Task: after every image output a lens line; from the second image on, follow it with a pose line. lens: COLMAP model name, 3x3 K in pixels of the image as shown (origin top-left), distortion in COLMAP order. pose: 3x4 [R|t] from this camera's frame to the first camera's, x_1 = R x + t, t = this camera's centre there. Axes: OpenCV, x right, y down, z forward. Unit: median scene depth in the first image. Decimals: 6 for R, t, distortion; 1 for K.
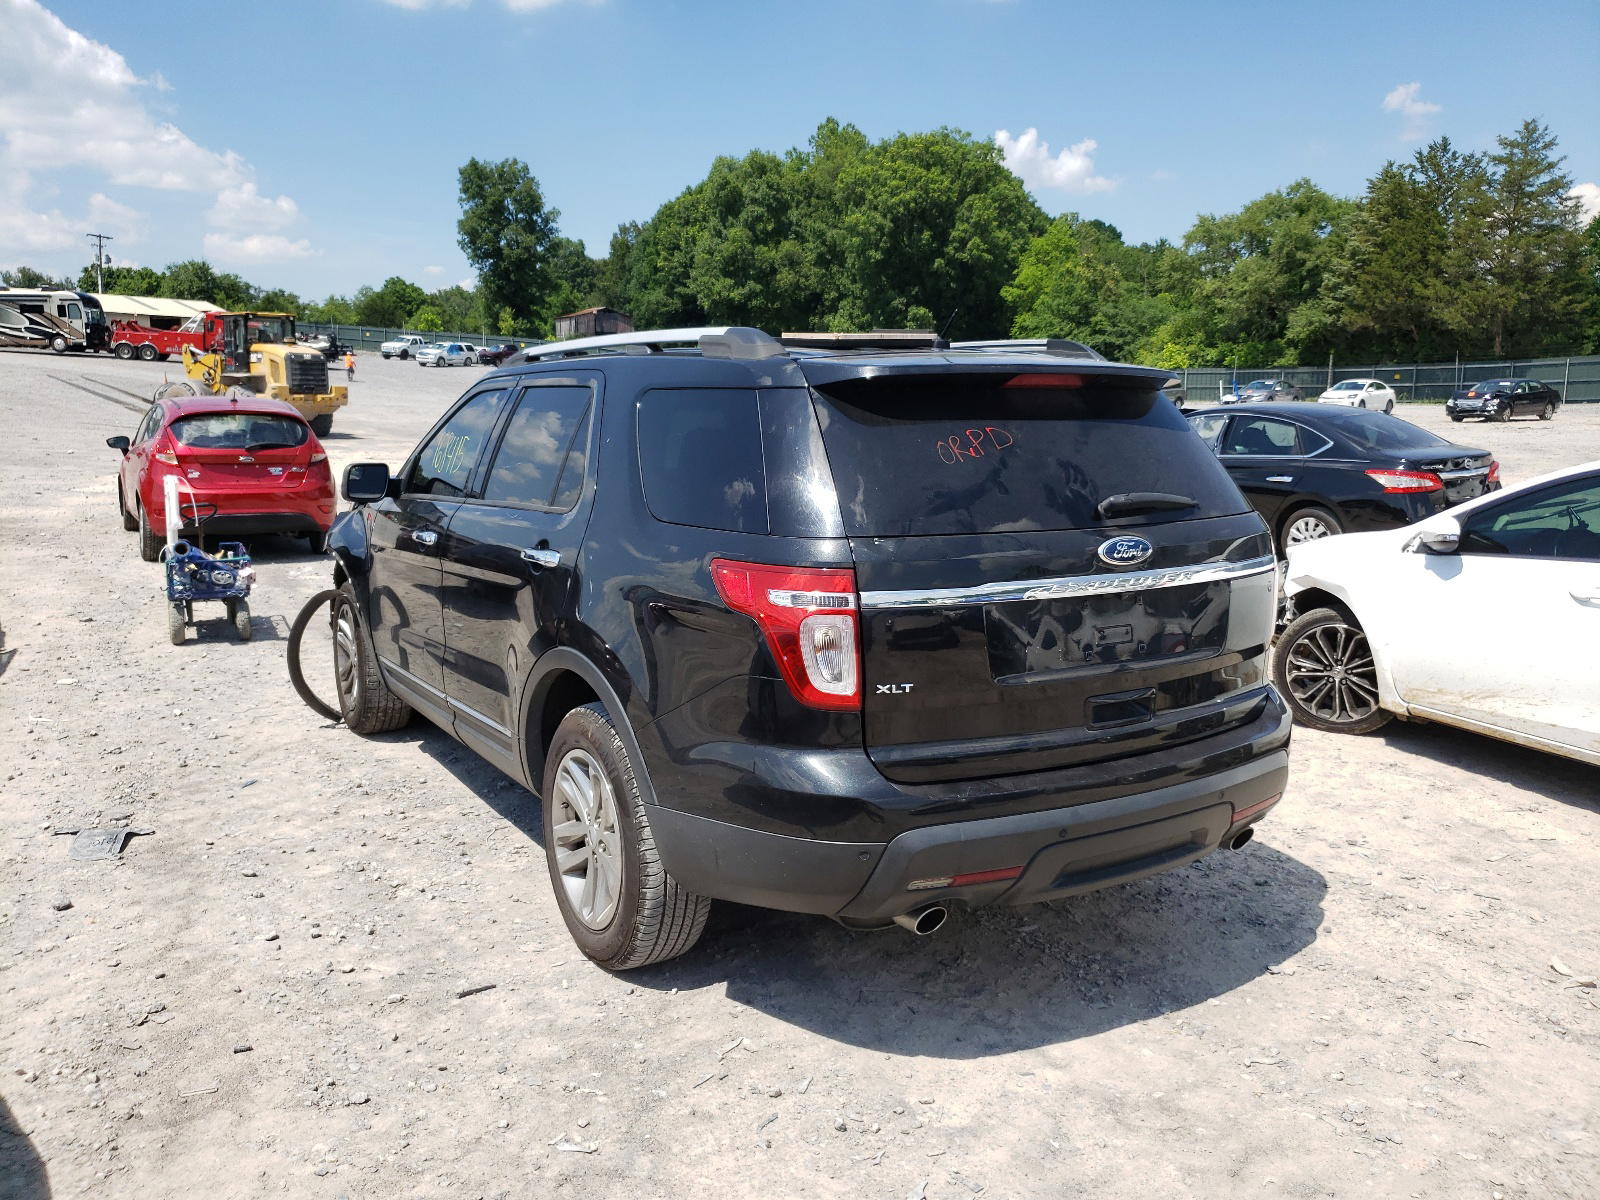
lens RADIAL K [[1211.9, 0, 800.0], [0, 1211.9, 600.0], [0, 0, 1]] dist [0.008534, -0.005788]
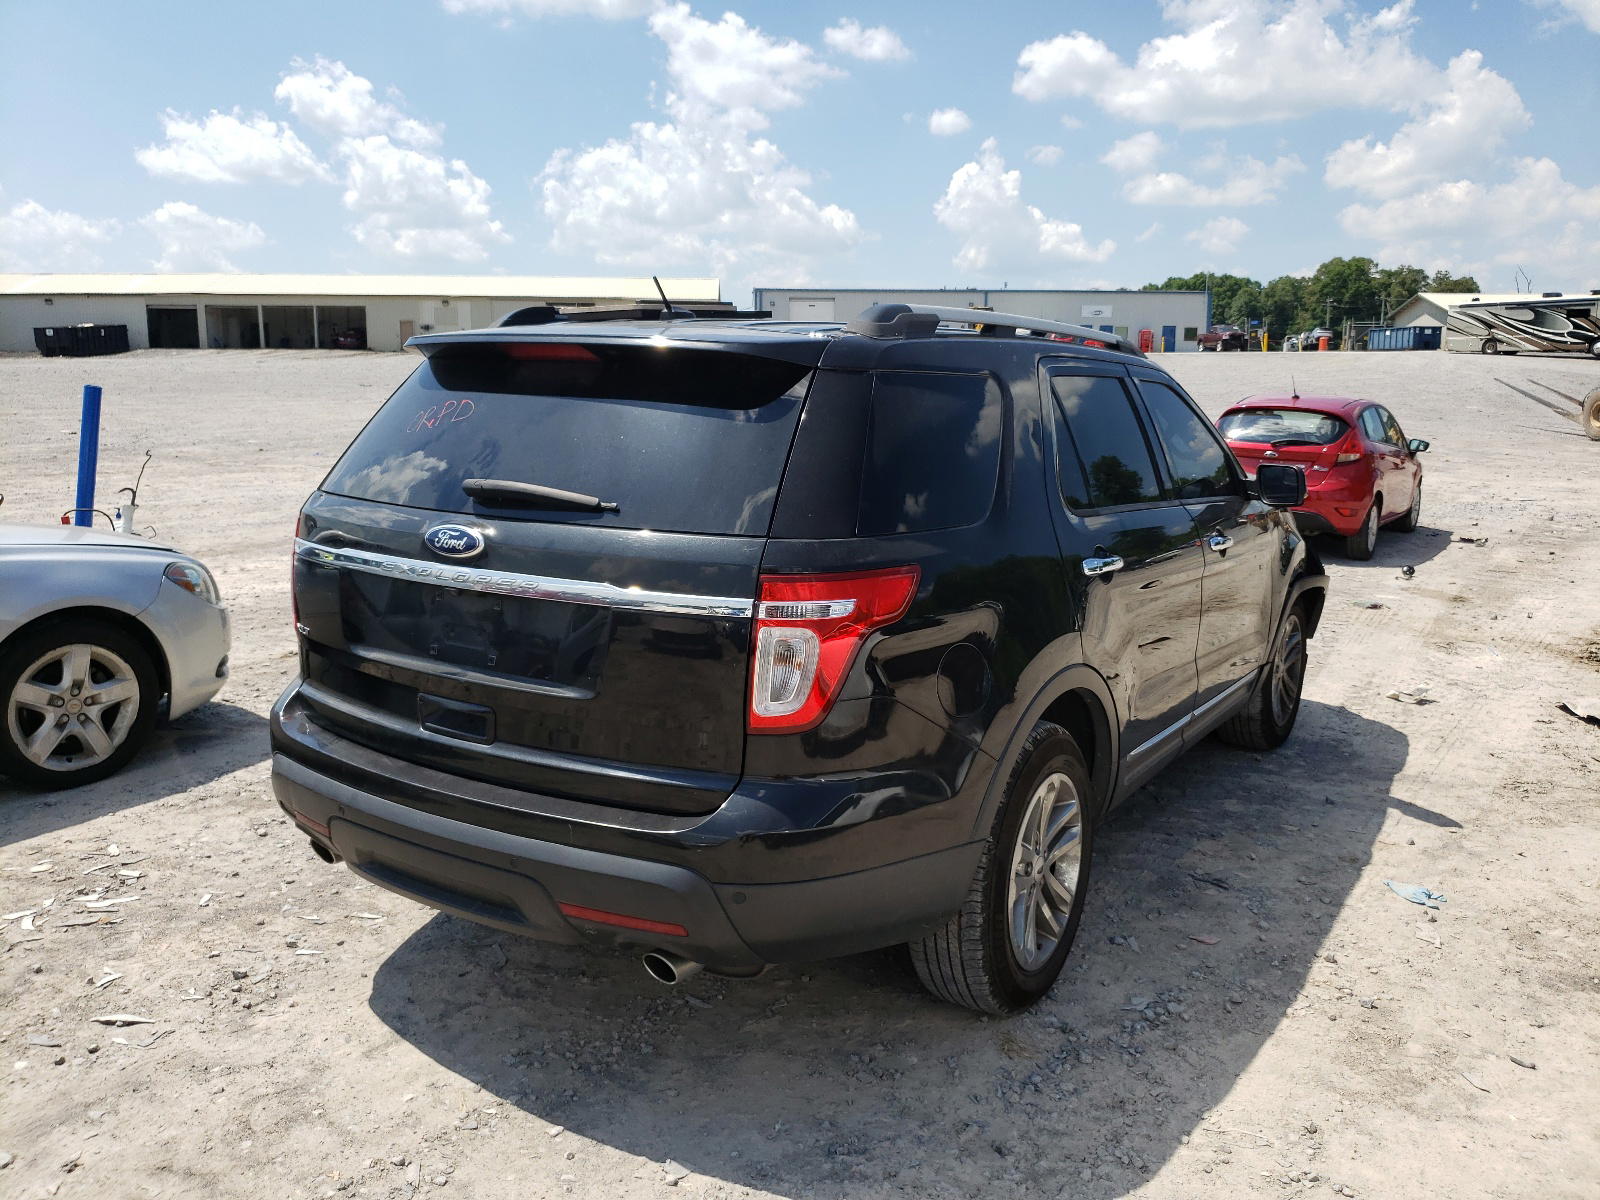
lens RADIAL K [[1211.9, 0, 800.0], [0, 1211.9, 600.0], [0, 0, 1]] dist [0.008534, -0.005788]
pose [[0.452520, 0.161219, -0.877060, 1.053495], [-0.164217, 0.981767, 0.095738, -0.112406], [0.876503, 0.100705, 0.470744, 0.729535]]
